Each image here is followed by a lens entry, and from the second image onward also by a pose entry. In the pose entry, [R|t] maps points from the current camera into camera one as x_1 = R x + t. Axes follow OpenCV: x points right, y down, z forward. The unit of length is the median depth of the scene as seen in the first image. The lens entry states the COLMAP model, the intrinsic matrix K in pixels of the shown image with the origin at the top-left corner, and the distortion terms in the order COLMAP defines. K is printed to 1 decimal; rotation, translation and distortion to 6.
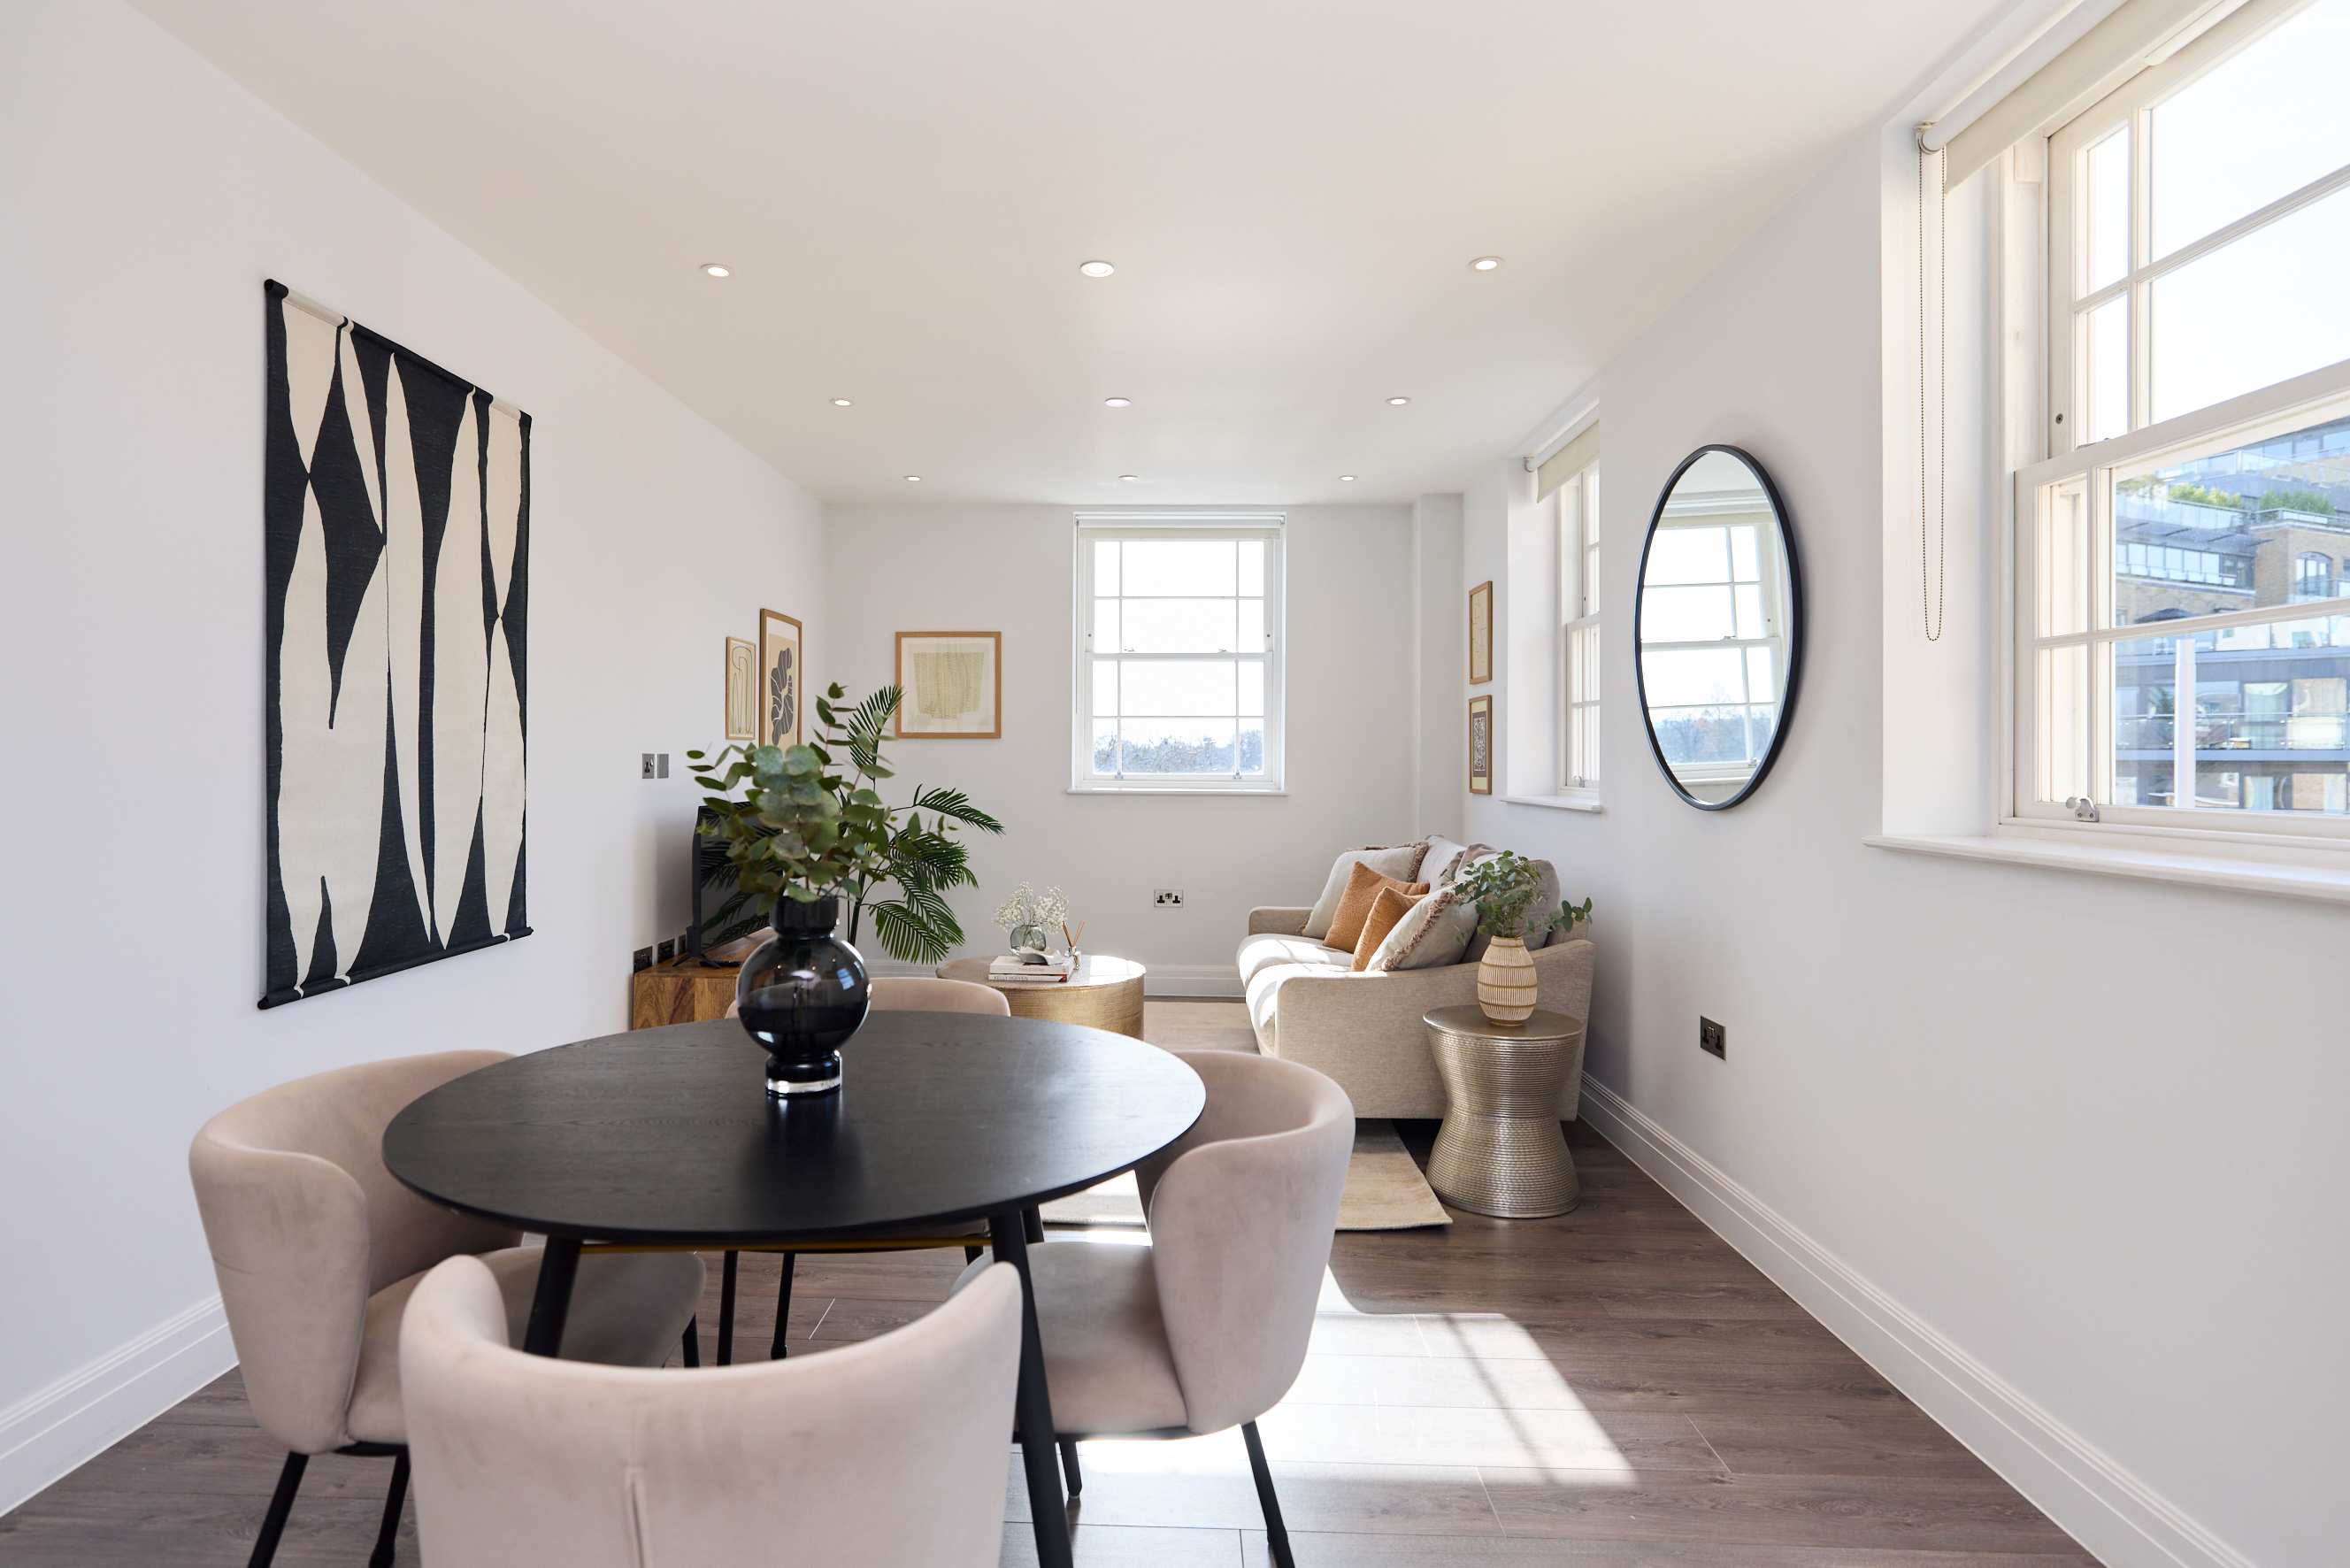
lens RADIAL K [[1219.3, 0, 1134.2], [0, 1219.3, 770.5], [0, 0, 1]] dist [-0.015203, -0.000656]
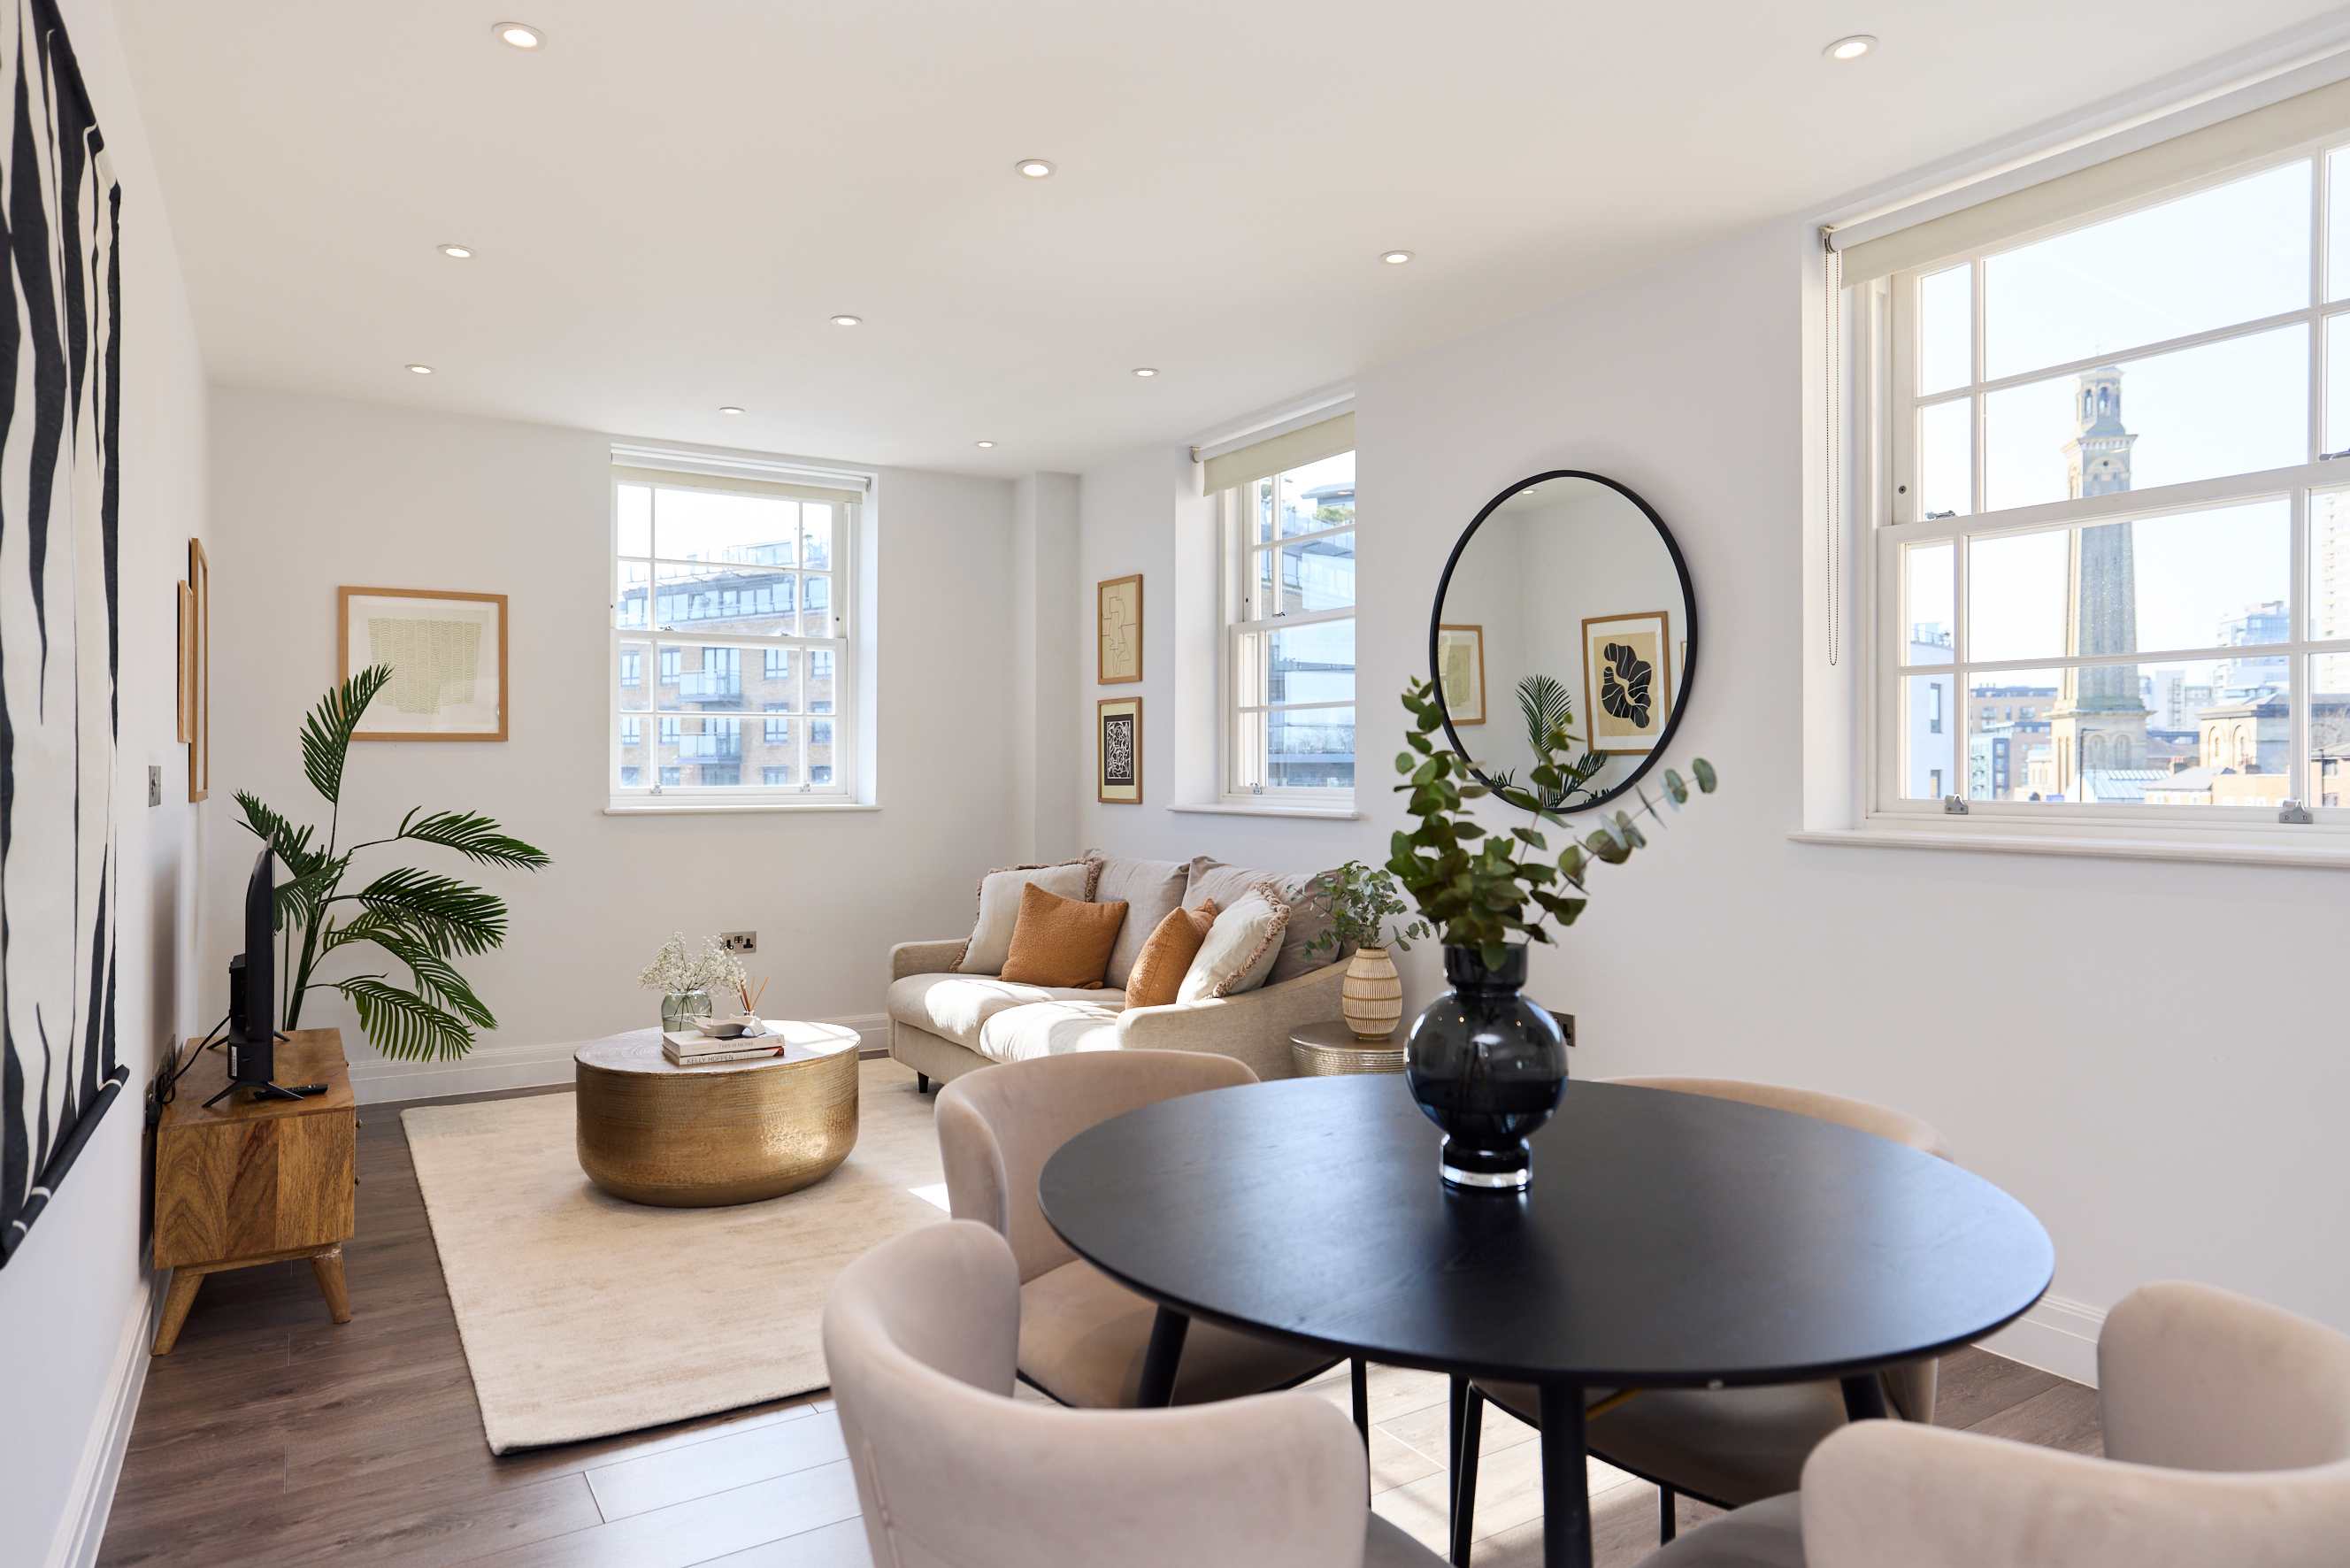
lens RADIAL K [[1385.2, 0, 1175.0], [0, 1385.2, 784.0], [0, 0, 1]] dist [-0.029180, 0.026872]
pose [[0.829335, -0.013860, 0.558579, -0.263704], [0.010812, 0.999903, 0.008758, -0.004050], [-0.558646, -0.001224, 0.829405, 0.100525]]
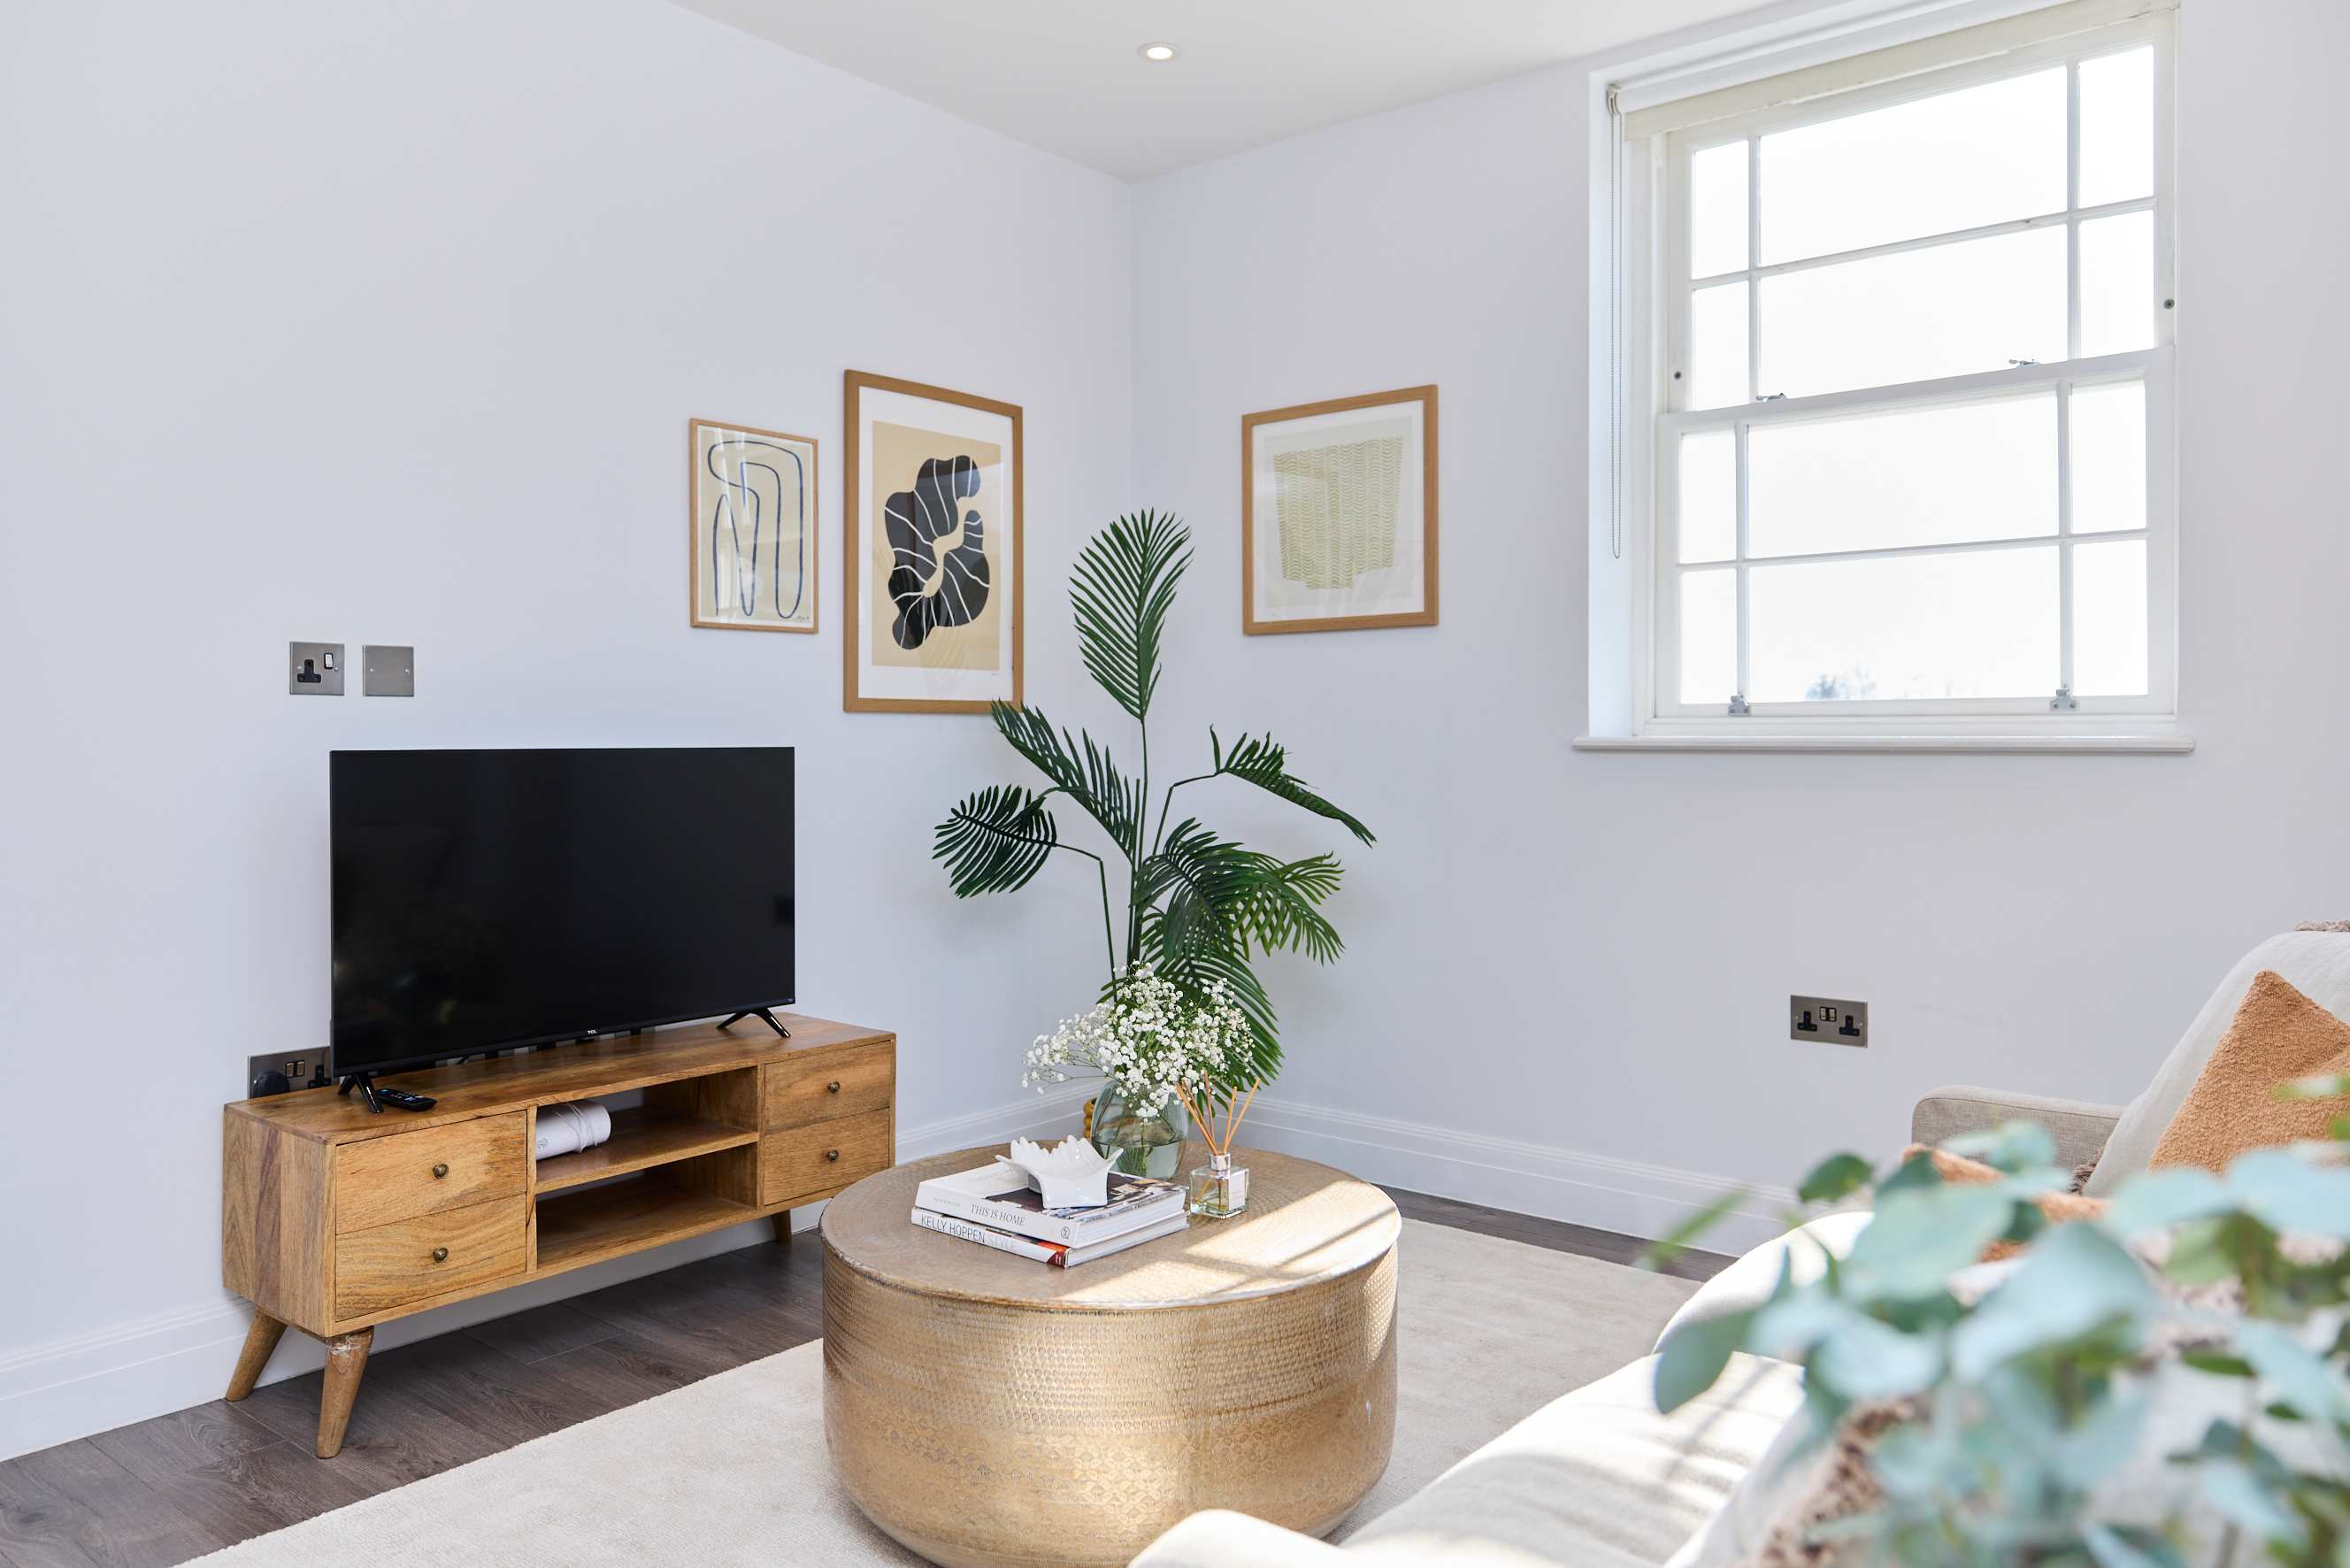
lens RADIAL K [[1647.0, 0, 1184.2], [0, 1647.0, 759.0], [0, 0, 1]] dist [0.000470, -0.002139]
pose [[0.797637, -0.002406, -0.603134, 0.197032], [0.002923, 0.999996, -0.000123, 0.024537], [0.603131, -0.001665, 0.797640, 0.512832]]
